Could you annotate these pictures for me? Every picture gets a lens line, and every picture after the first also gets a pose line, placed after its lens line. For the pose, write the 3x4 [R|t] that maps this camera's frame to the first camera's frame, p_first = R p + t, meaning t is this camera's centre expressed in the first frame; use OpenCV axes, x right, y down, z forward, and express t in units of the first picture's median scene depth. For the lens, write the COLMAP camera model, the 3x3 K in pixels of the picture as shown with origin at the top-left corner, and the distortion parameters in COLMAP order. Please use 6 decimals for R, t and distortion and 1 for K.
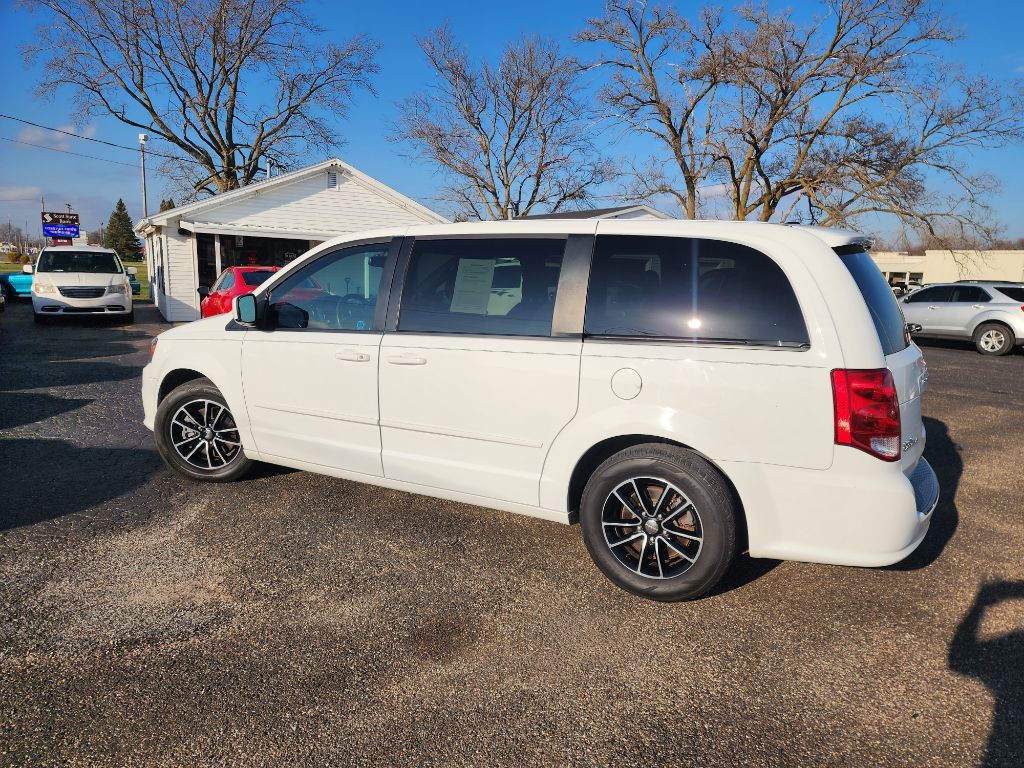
lens RADIAL K [[704.4, 0, 502.7], [0, 704.4, 376.1], [0, 0, 1]] dist [0.017832, 0.000832]
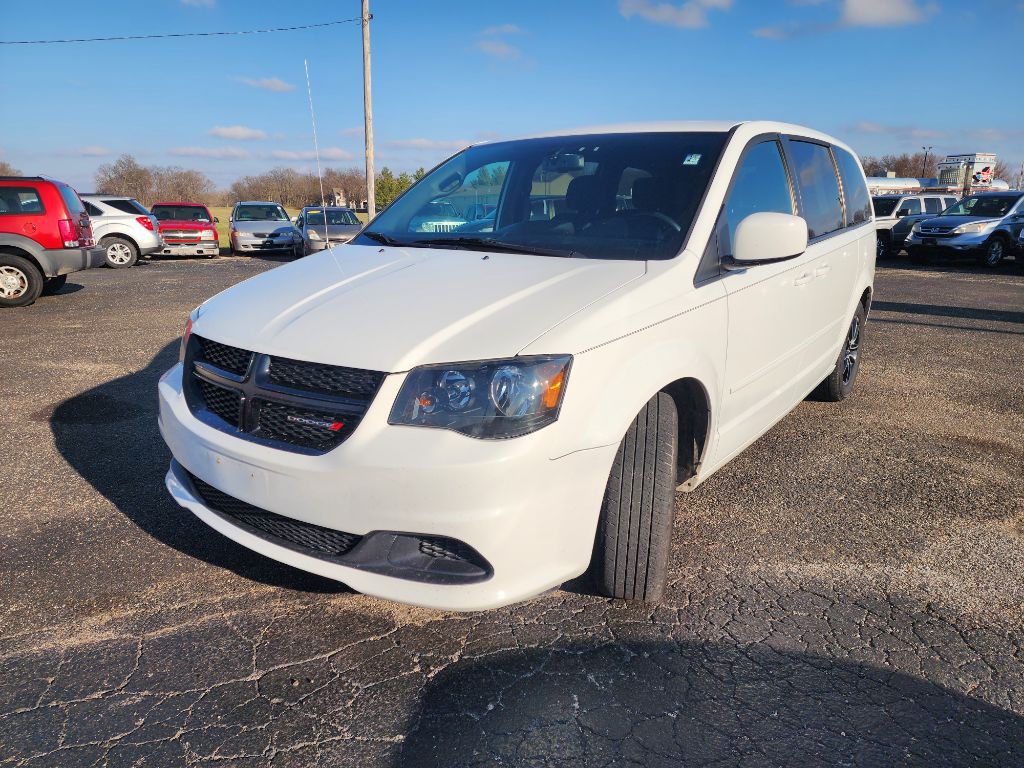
lens RADIAL K [[704.4, 0, 502.7], [0, 704.4, 376.1], [0, 0, 1]] dist [0.017832, 0.000832]
pose [[0.085647, -0.256715, 0.962685, -0.297933], [0.146562, 0.958970, 0.242685, -0.047072], [-0.985487, 0.120308, 0.119758, 0.345834]]
